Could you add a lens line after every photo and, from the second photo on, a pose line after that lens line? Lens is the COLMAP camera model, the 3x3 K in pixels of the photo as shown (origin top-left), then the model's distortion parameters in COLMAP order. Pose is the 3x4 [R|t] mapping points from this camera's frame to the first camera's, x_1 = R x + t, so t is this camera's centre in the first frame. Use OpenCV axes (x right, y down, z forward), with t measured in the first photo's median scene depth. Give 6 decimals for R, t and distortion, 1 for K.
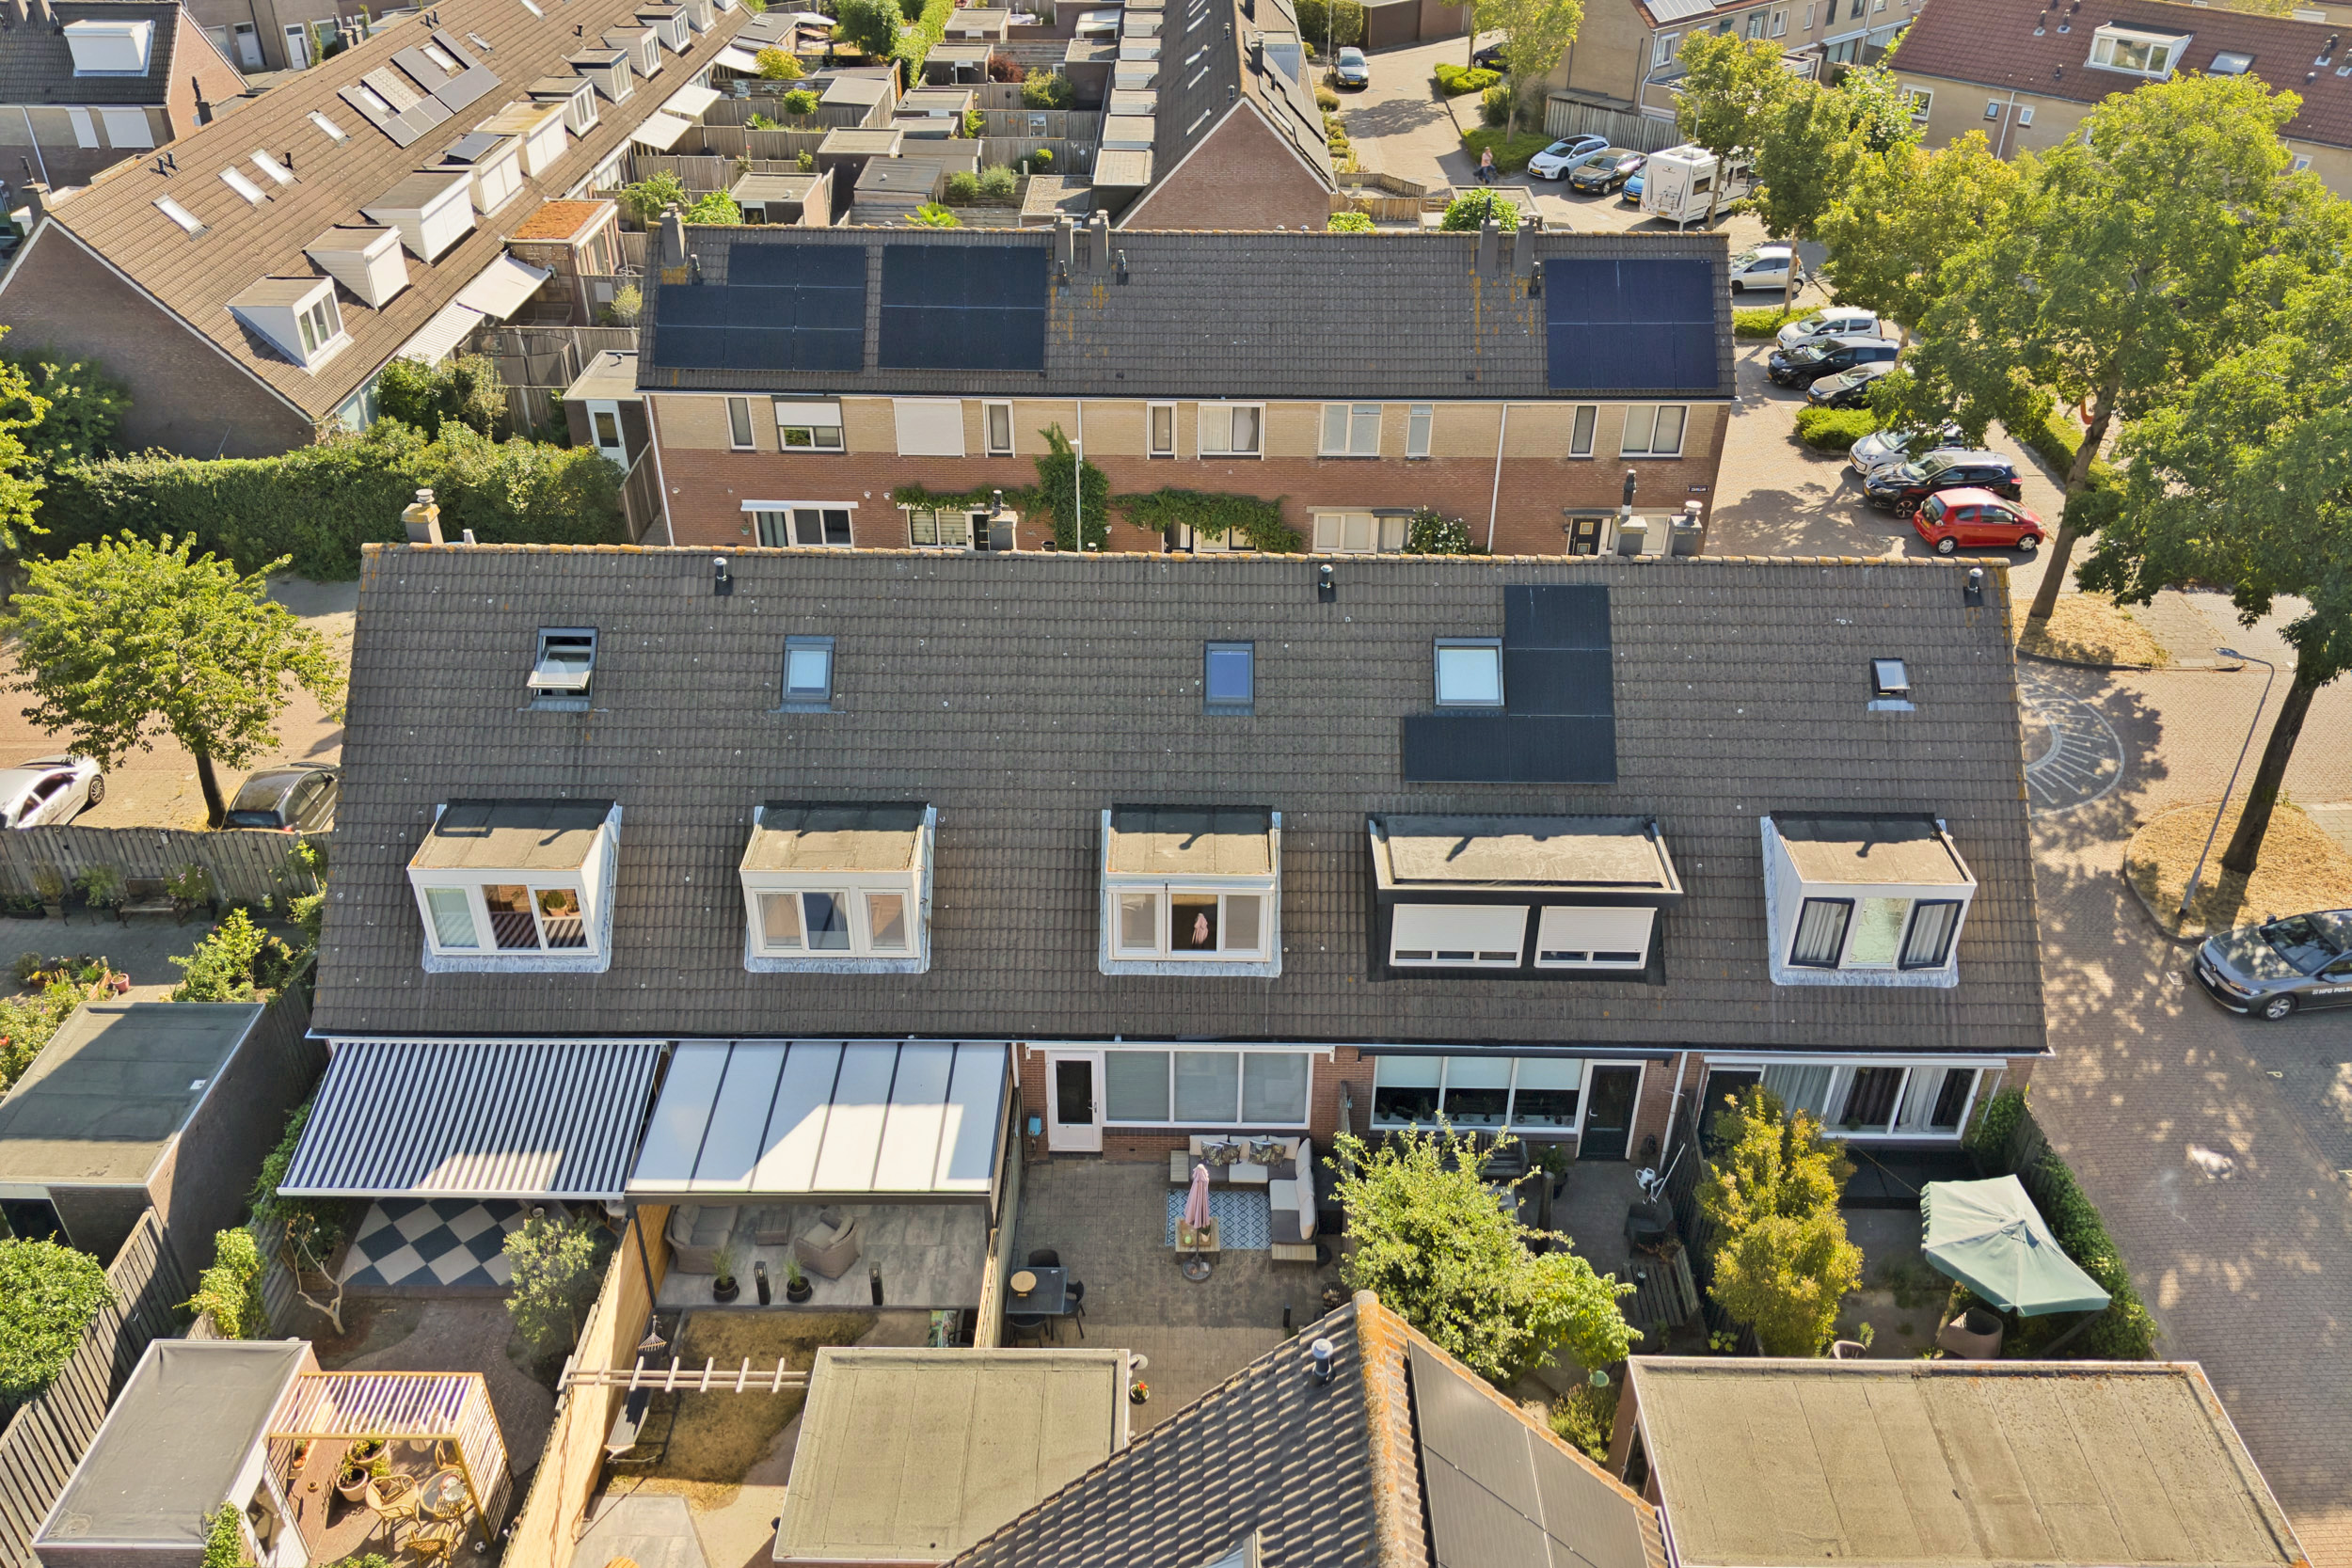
lens RADIAL K [[1780.6, 0, 1167.0], [0, 1780.6, 777.5], [0, 0, 1]] dist [0.099229, -0.180513]
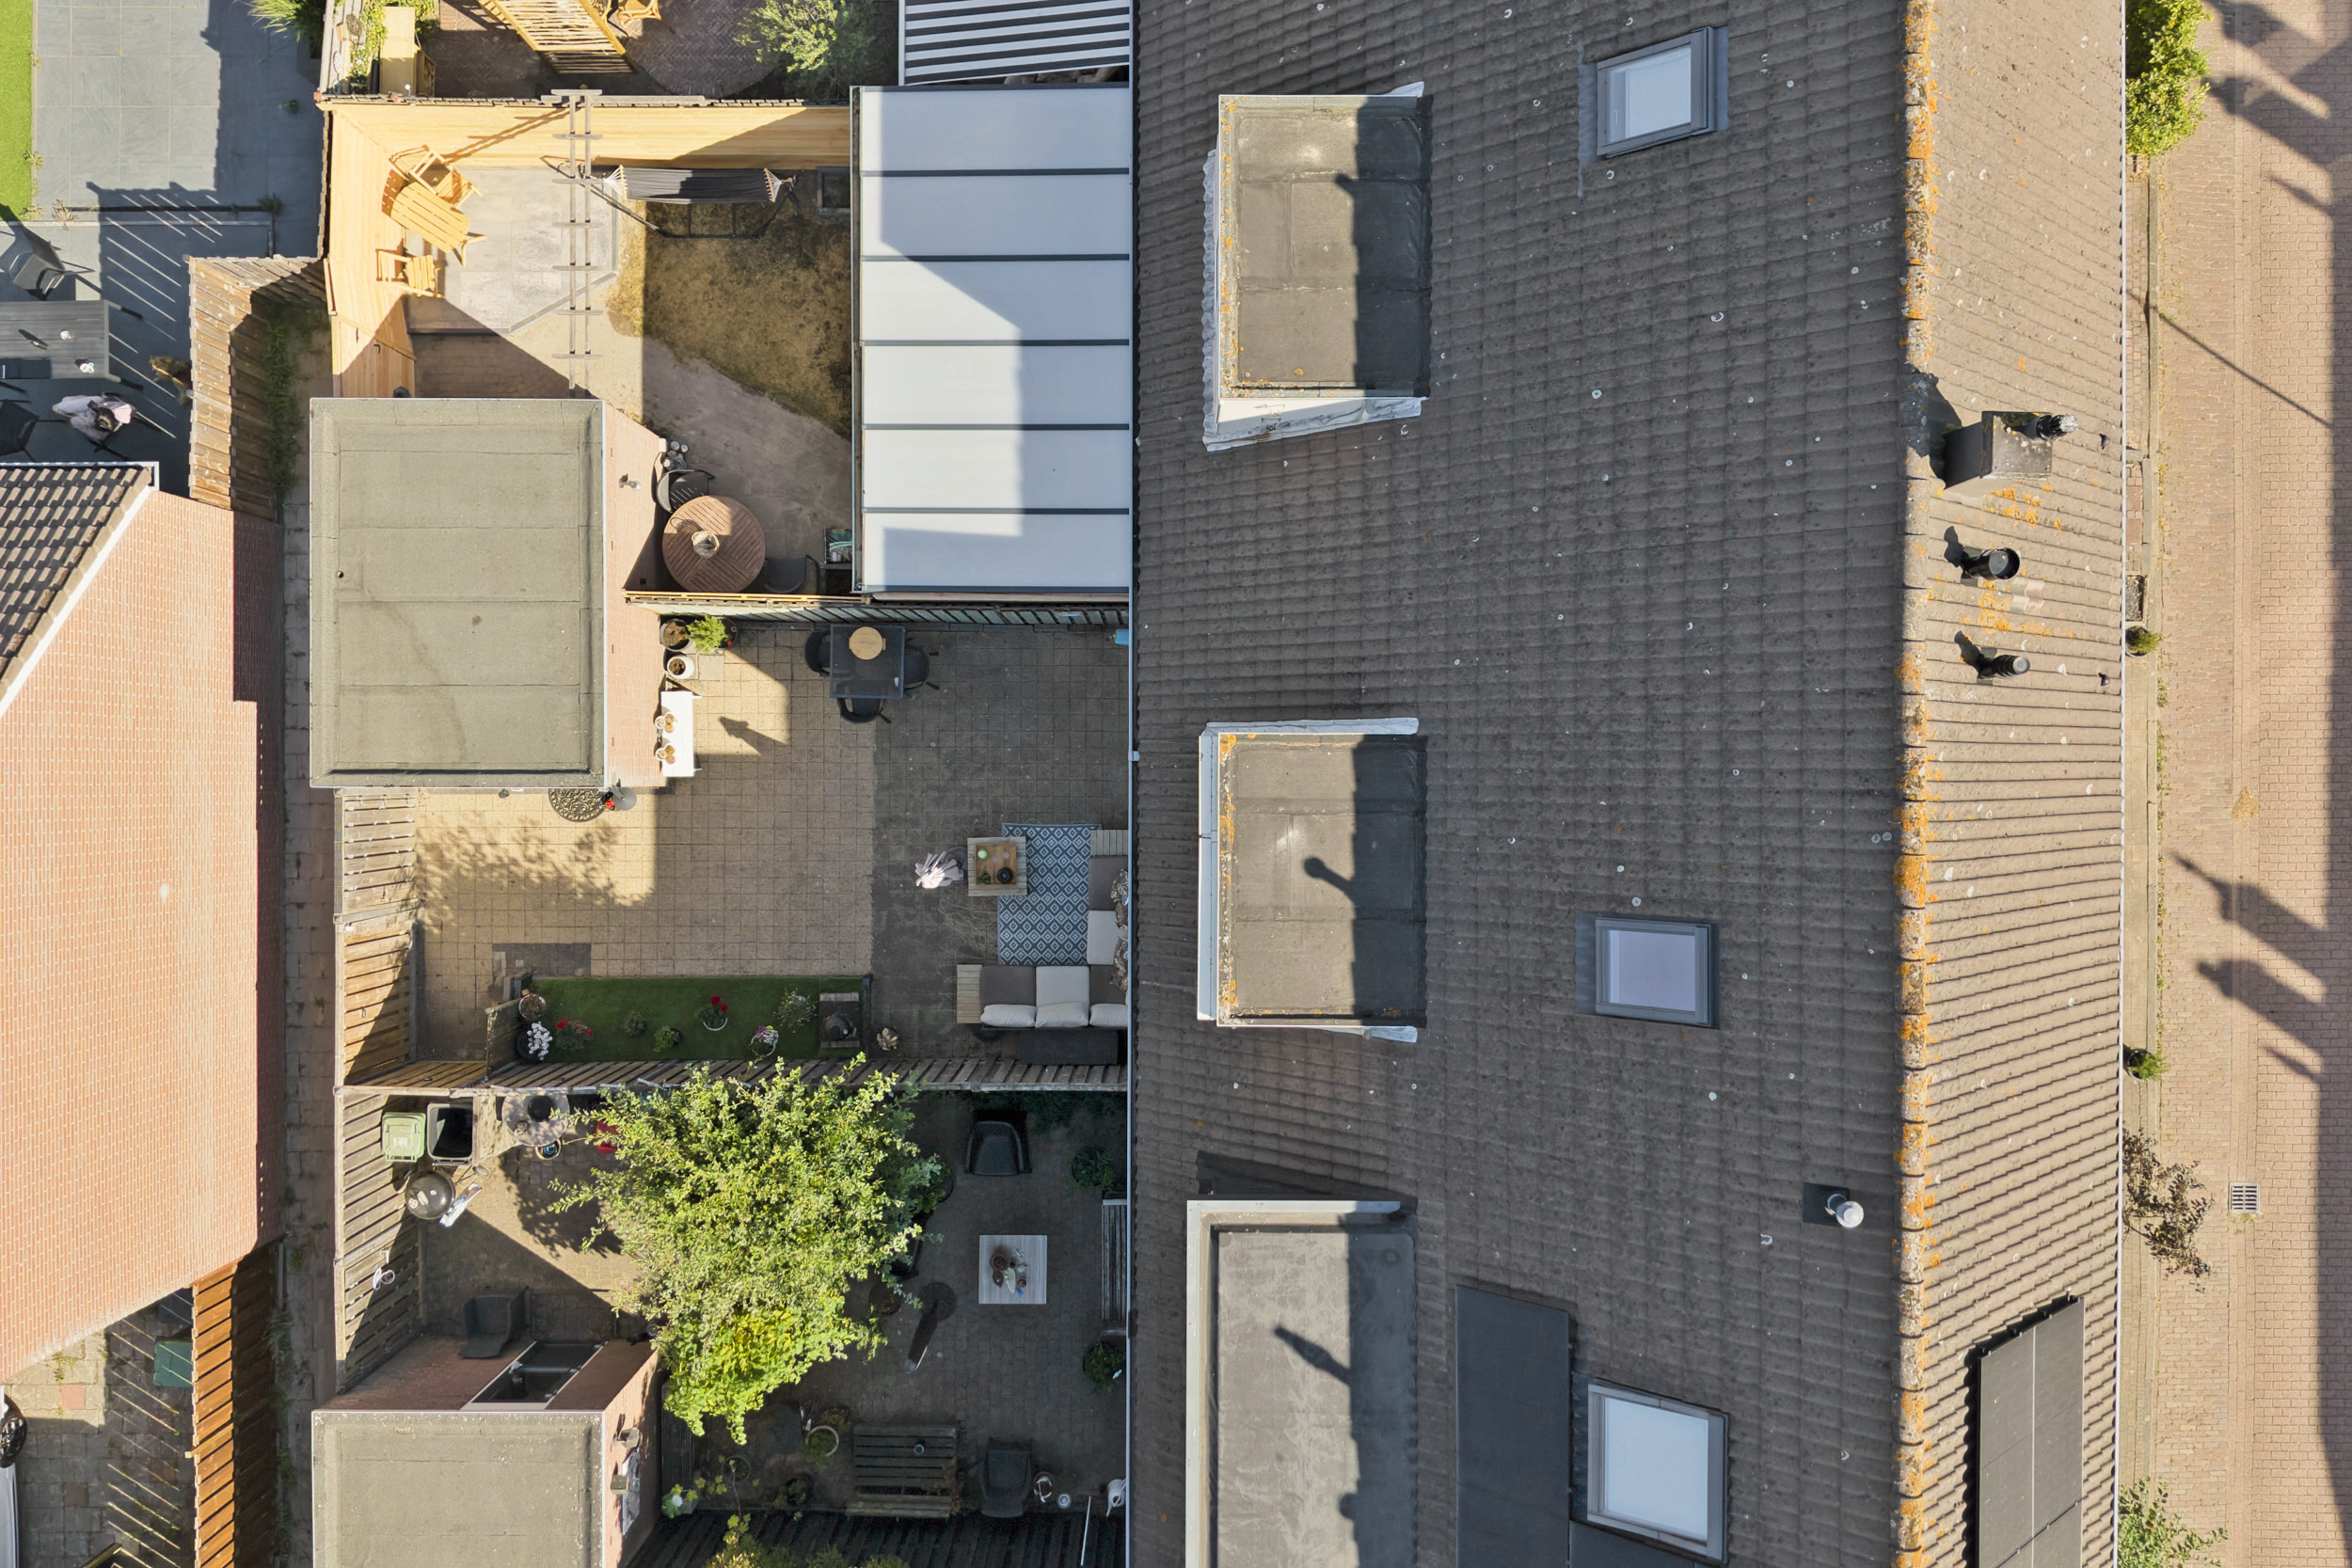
lens RADIAL K [[1780.6, 0, 1167.0], [0, 1780.6, 777.5], [0, 0, 1]] dist [0.099229, -0.180513]
pose [[0.000665, 0.999947, -0.010315, -0.012569], [-0.529477, 0.009102, 0.848276, -0.413376], [0.848324, 0.004897, 0.529454, 0.654250]]
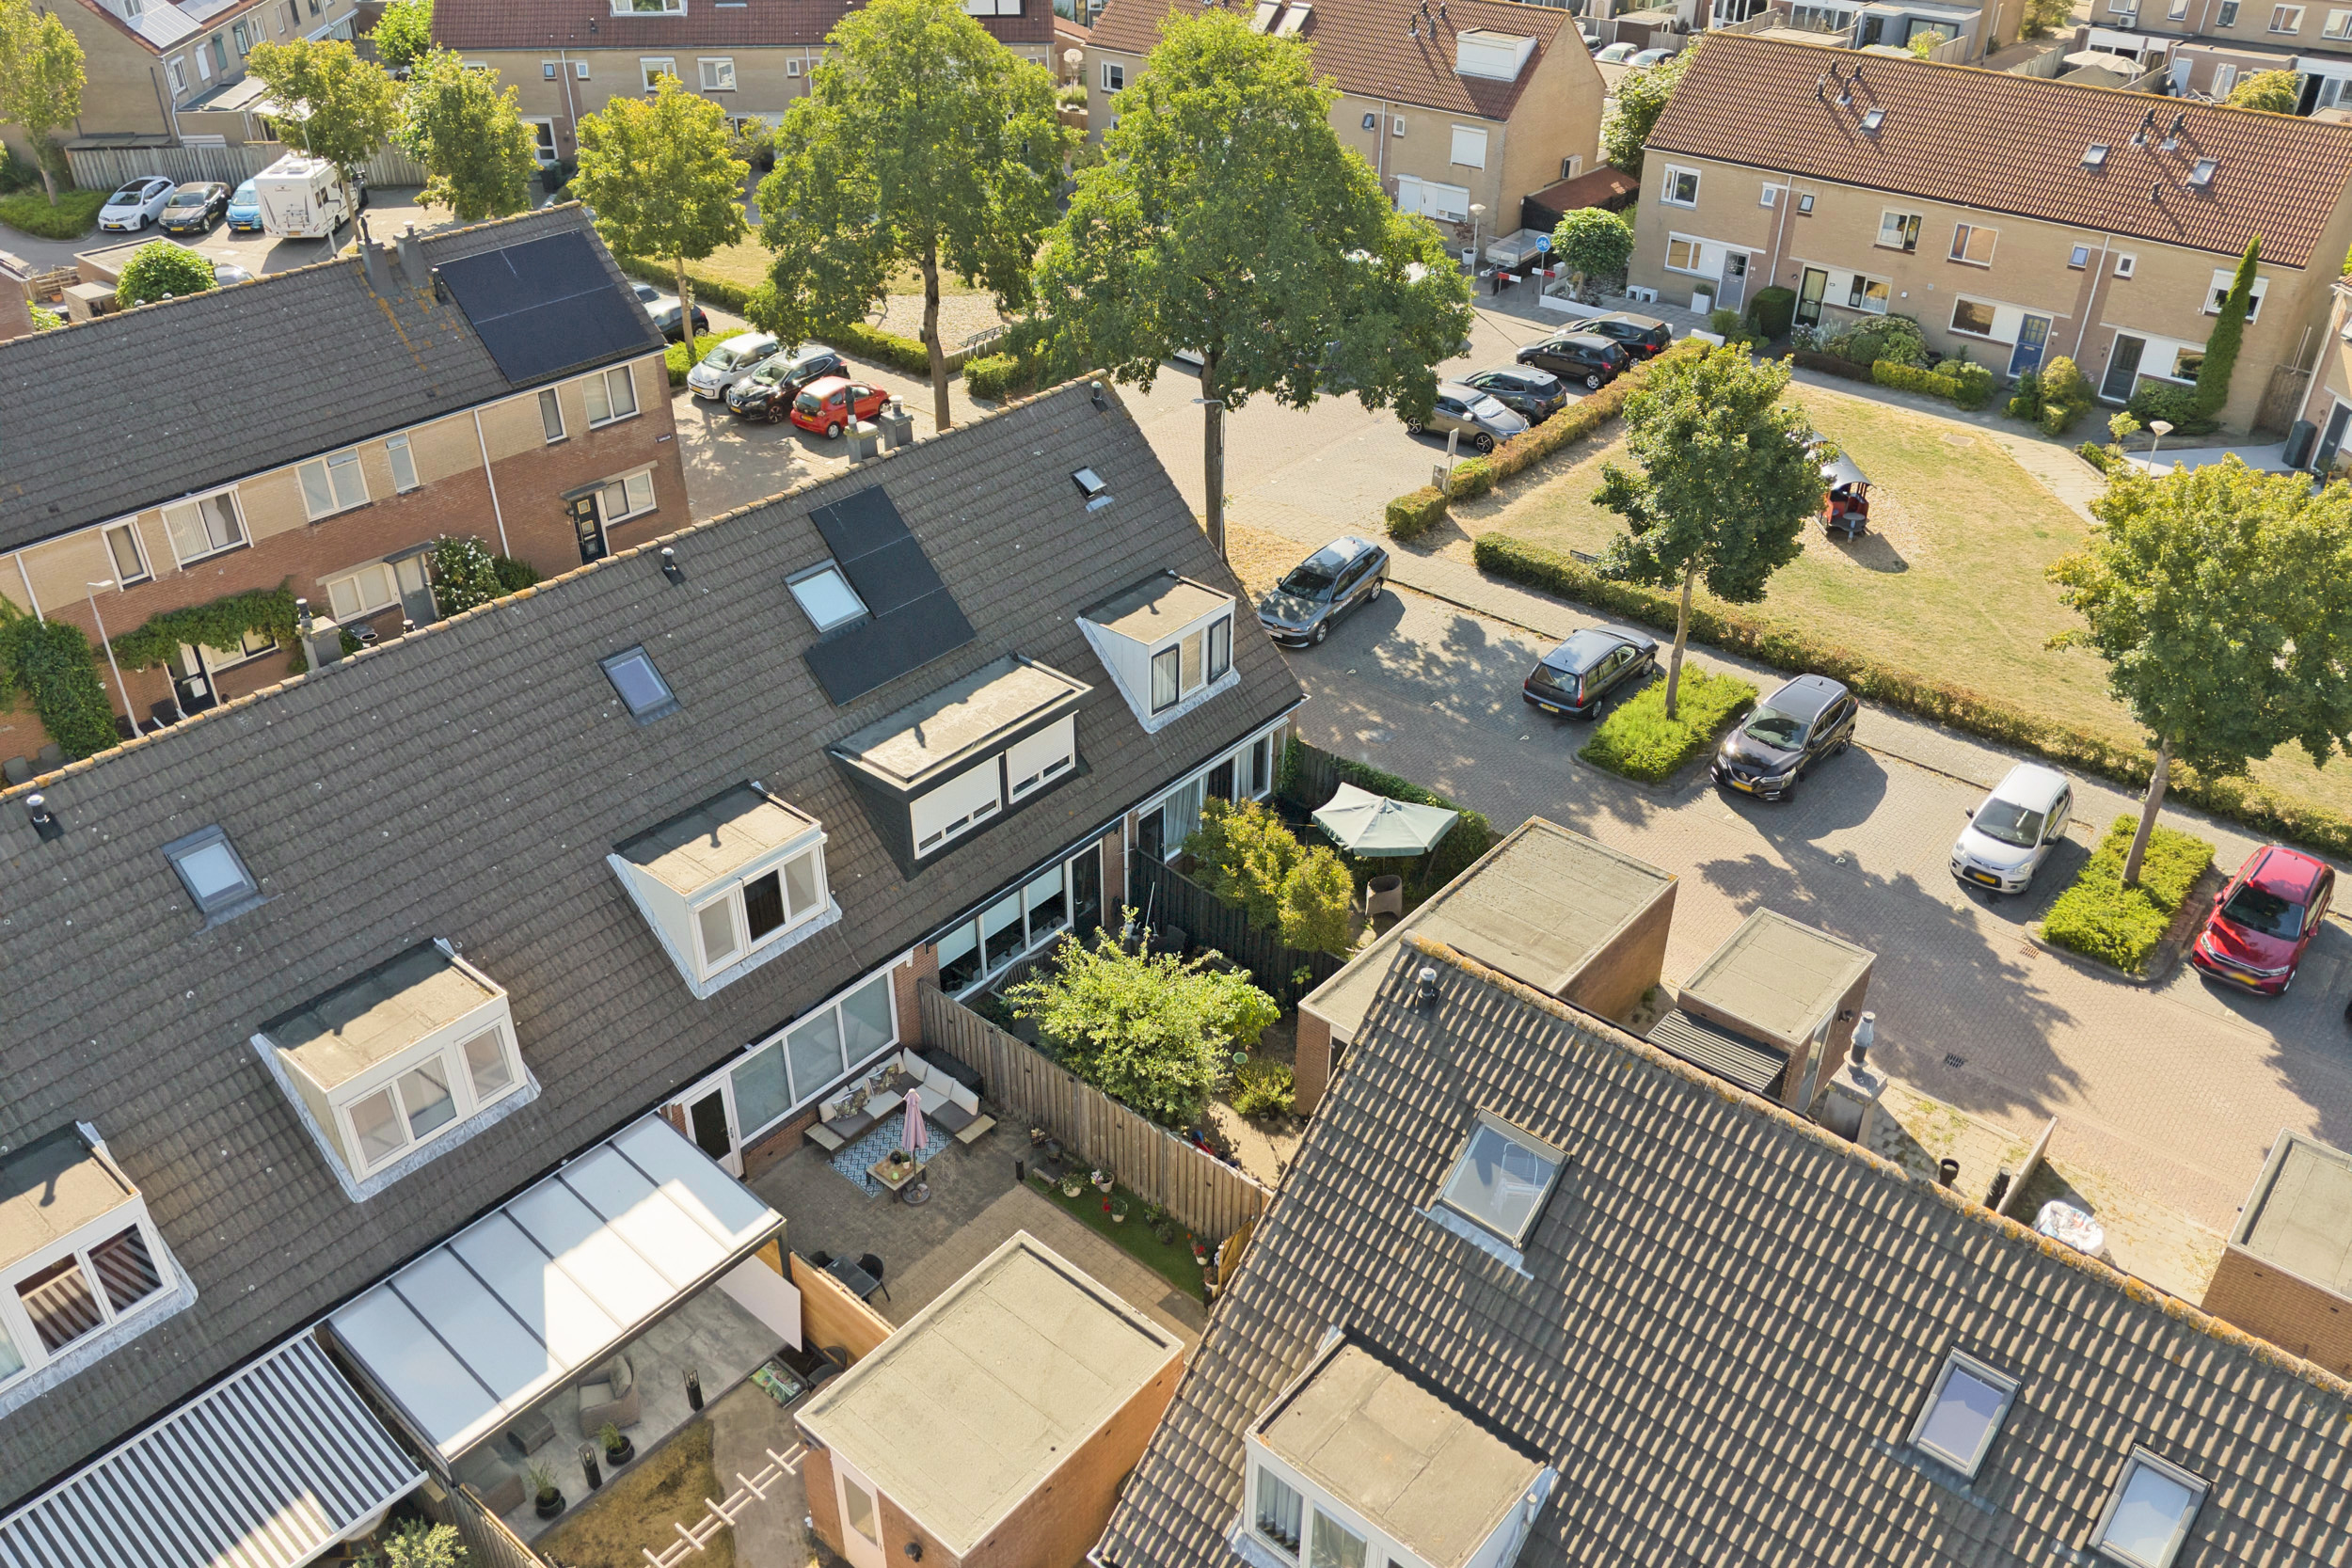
lens RADIAL K [[1780.6, 0, 1167.0], [0, 1780.6, 777.5], [0, 0, 1]] dist [0.099229, -0.180513]
pose [[0.648618, -0.416642, 0.636949, -0.445435], [0.413610, 0.895460, 0.164551, -0.055215], [-0.638921, 0.156718, 0.753139, 0.074770]]
